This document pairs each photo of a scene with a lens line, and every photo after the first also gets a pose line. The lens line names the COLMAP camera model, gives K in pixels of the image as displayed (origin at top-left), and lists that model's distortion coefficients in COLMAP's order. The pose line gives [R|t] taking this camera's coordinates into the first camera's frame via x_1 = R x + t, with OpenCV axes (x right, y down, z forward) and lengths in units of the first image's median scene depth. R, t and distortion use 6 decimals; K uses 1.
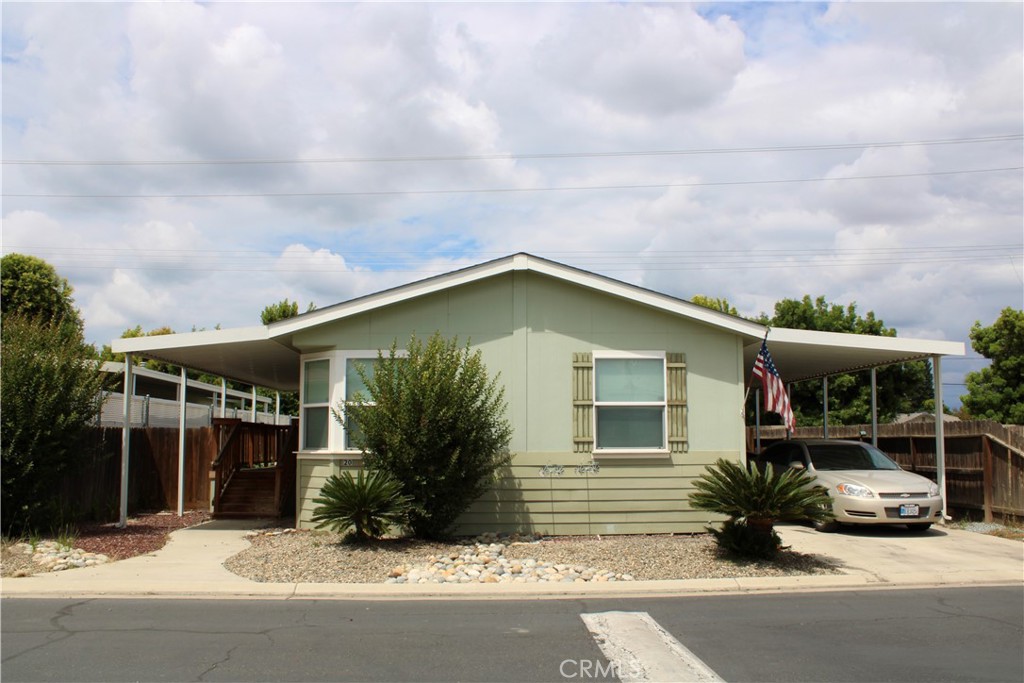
lens RADIAL K [[873.3, 0, 503.1], [0, 873.3, 374.0], [0, 0, 1]] dist [-0.166681, 0.141870]
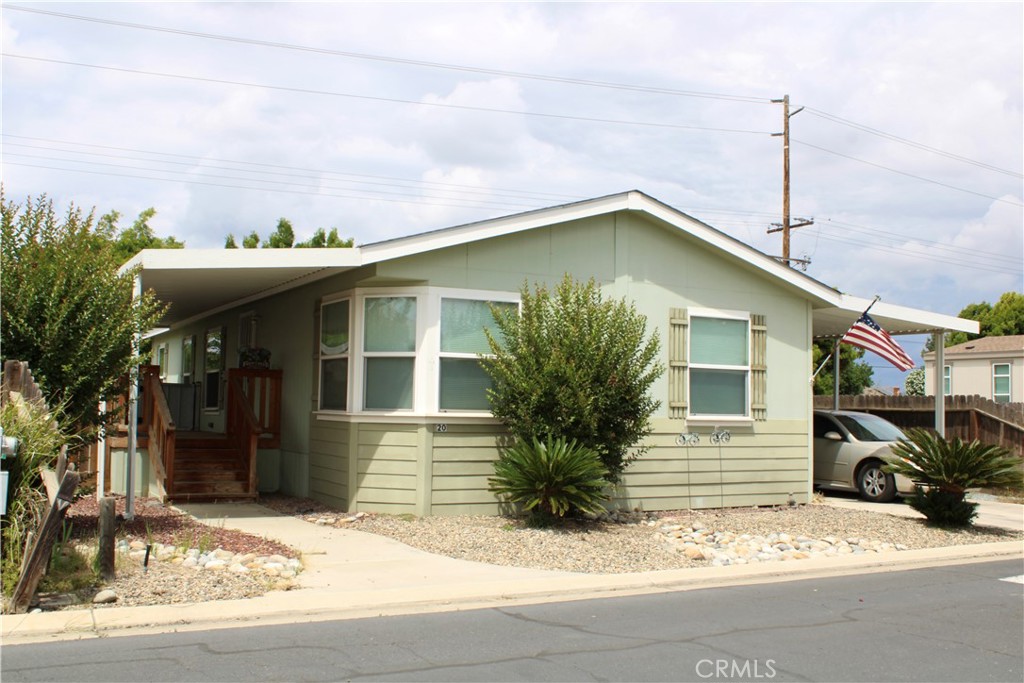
lens RADIAL K [[1047.9, 0, 506.5], [0, 1047.9, 380.1], [0, 0, 1]] dist [-0.127756, 0.000000]
pose [[0.898790, 0.030862, 0.437293, -0.541281], [-0.054242, 0.997683, 0.041075, 0.014989], [-0.435012, -0.060638, 0.898381, 0.104677]]
